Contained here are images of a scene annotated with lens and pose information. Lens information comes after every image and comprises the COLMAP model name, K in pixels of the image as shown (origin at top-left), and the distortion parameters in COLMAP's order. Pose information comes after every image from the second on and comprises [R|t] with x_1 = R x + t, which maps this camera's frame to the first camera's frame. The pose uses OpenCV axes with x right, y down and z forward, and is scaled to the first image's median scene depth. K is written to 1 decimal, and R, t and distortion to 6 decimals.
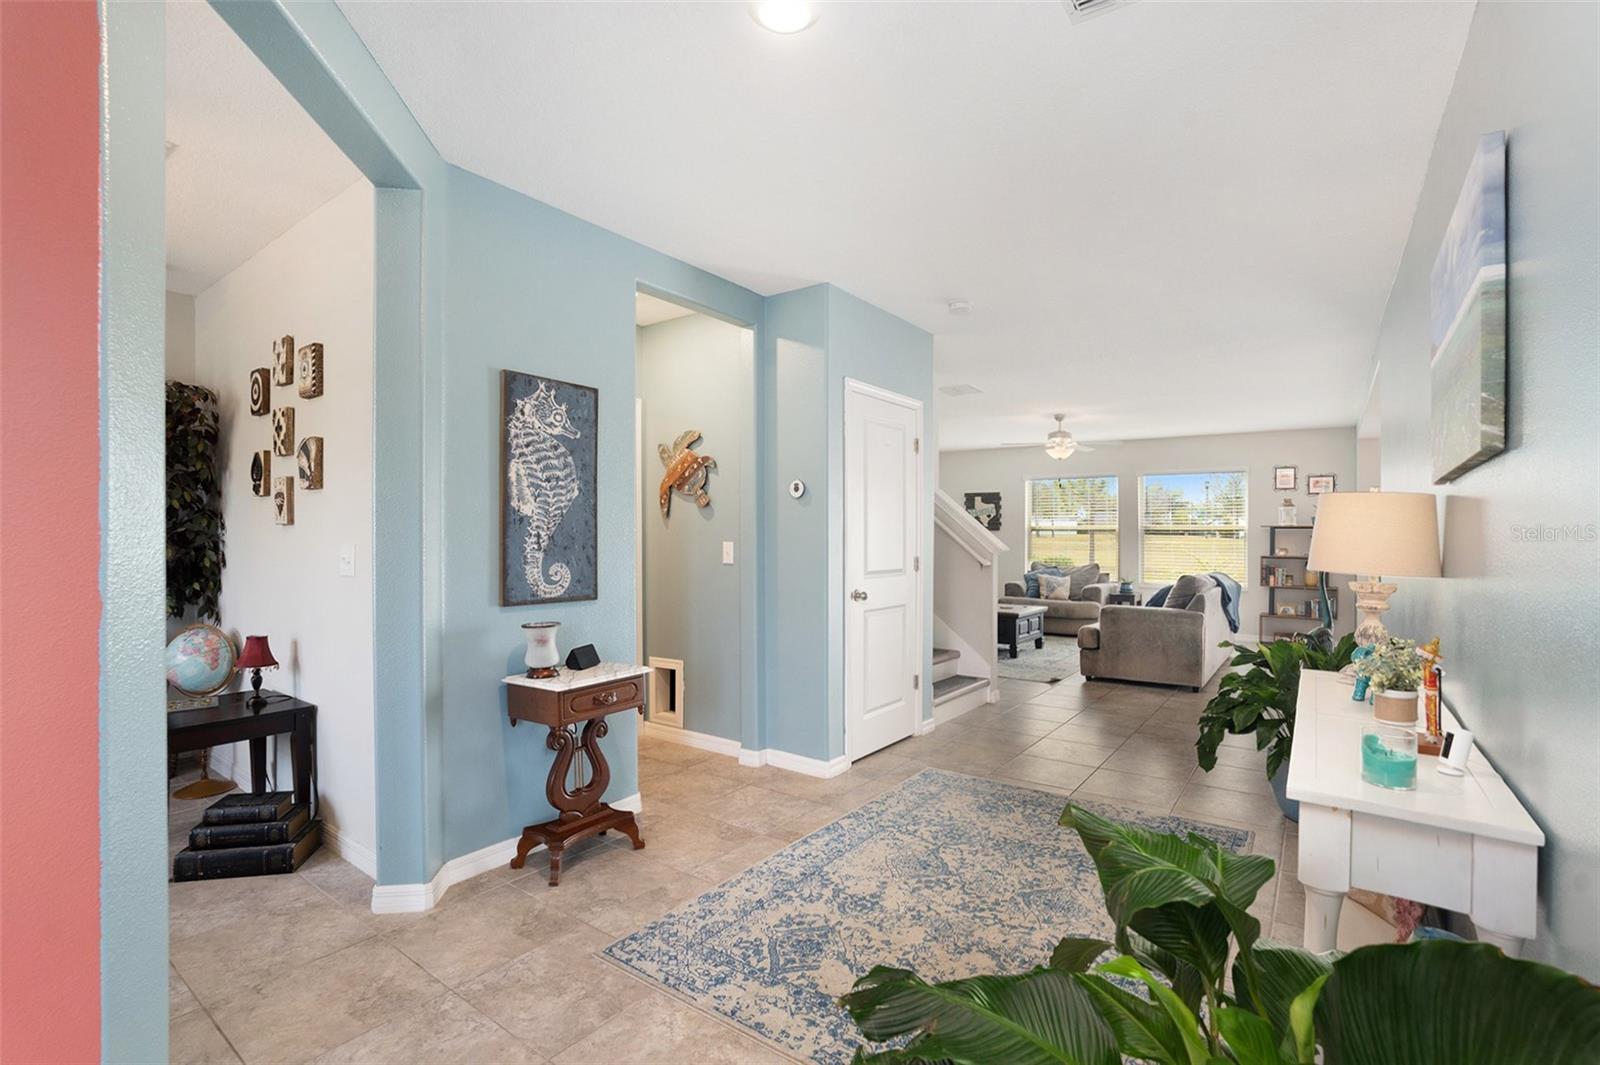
lens RADIAL K [[721.8, 0, 811.0], [0, 721.8, 520.3], [0, 0, 1]] dist [-0.048912, 0.005063]
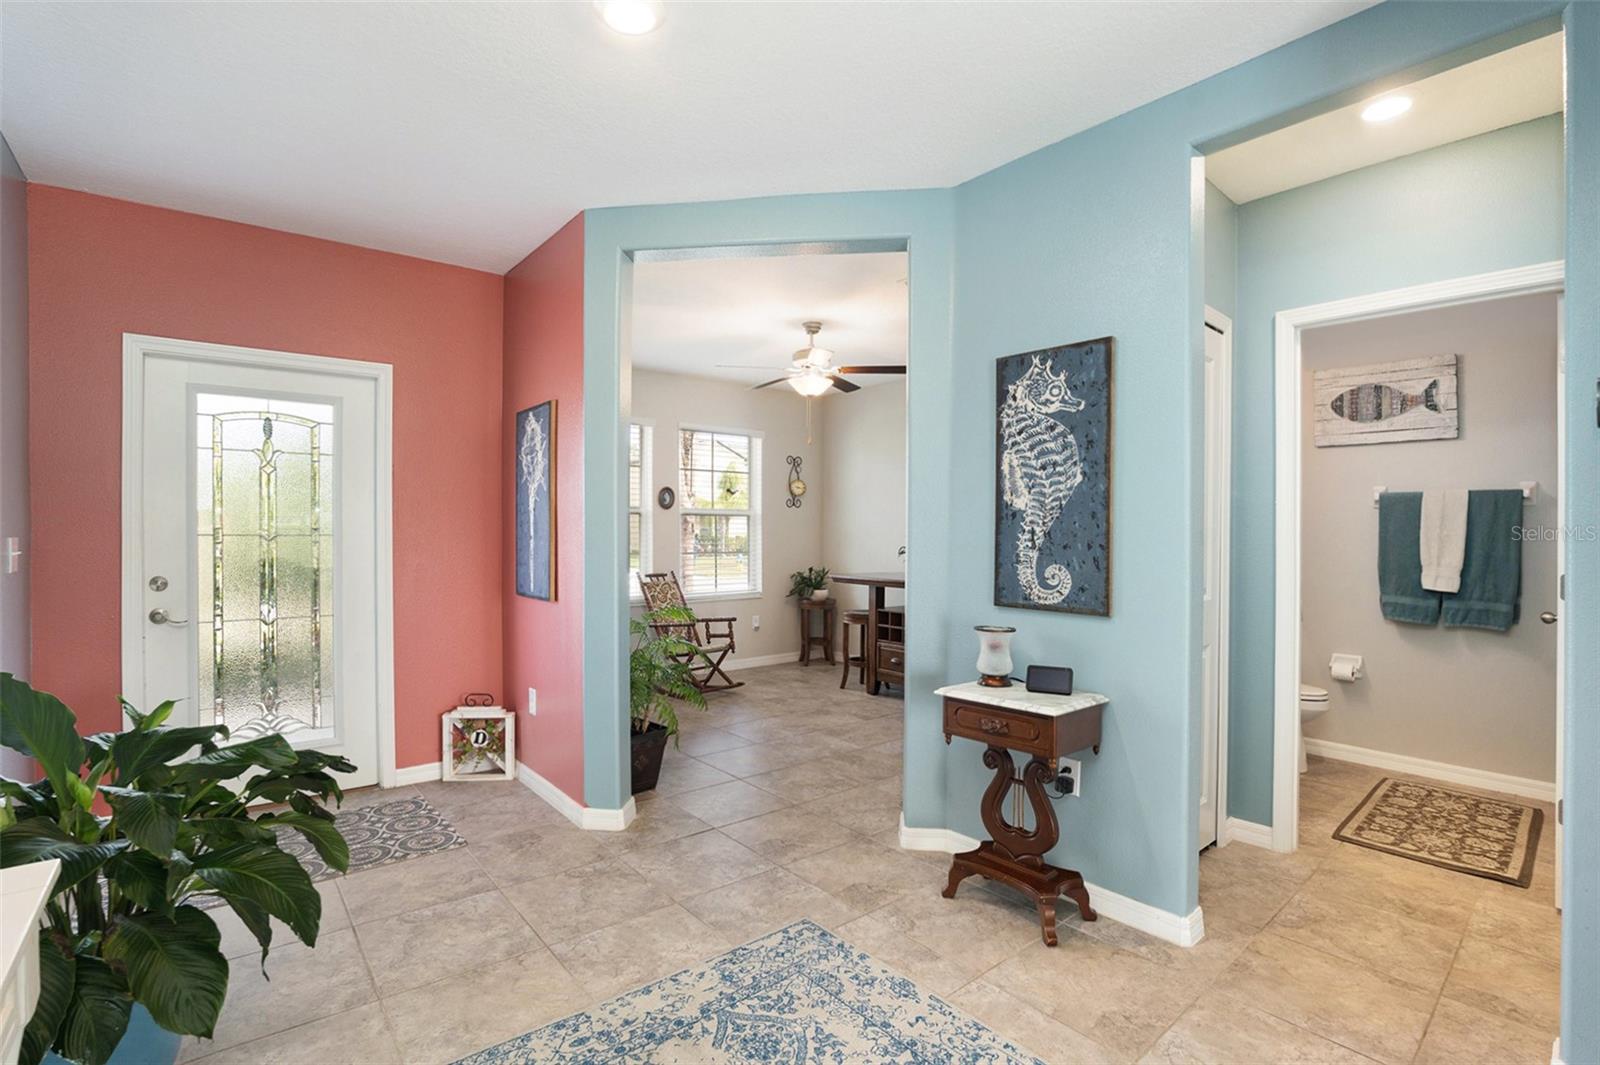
lens RADIAL K [[778.1, 0, 808.9], [0, 778.1, 545.5], [0, 0, 1]] dist [-0.026374, 0.000900]
pose [[-0.257021, 0.013439, -0.966312, 0.617859], [0.015044, 0.999838, 0.009903, 0.024424], [0.966289, -0.011992, -0.257181, 0.979318]]
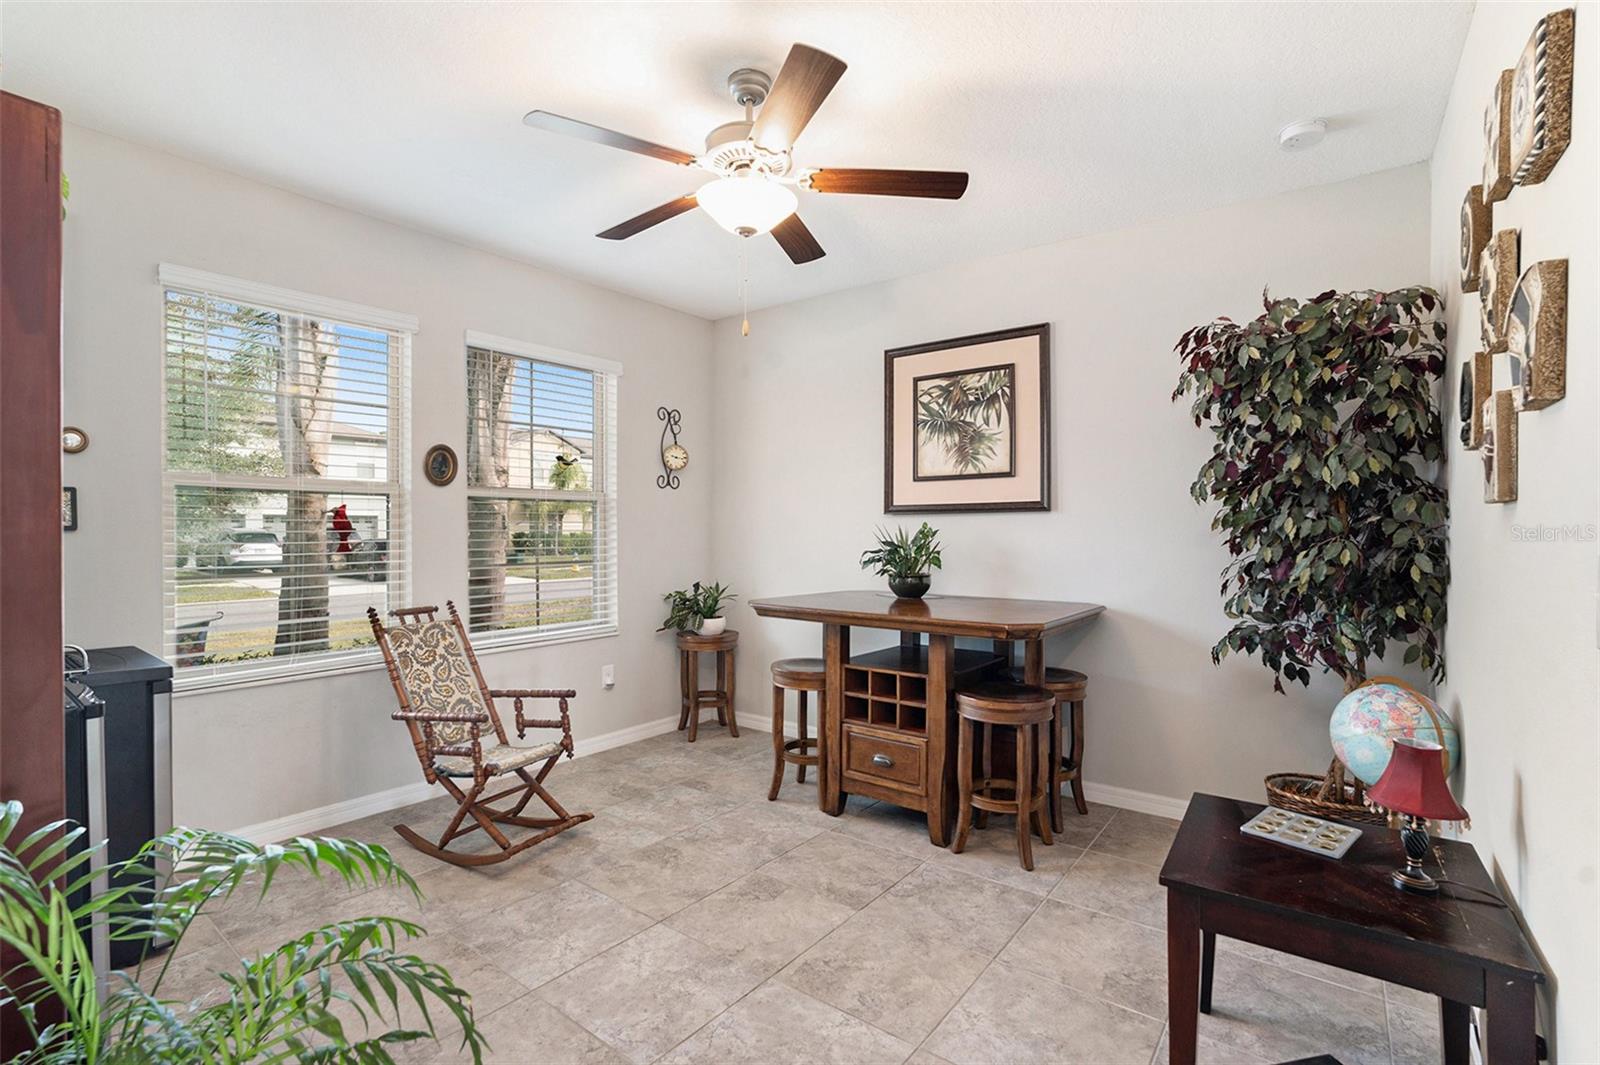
lens RADIAL K [[721.8, 0, 844.6], [0, 721.8, 535.3], [0, 0, 1]] dist [-0.048912, 0.005063]
pose [[0.011959, 0.006633, -0.999906, -0.338590], [0.019487, 0.999787, 0.006865, 0.017276], [0.999739, -0.019568, 0.011828, 0.622373]]
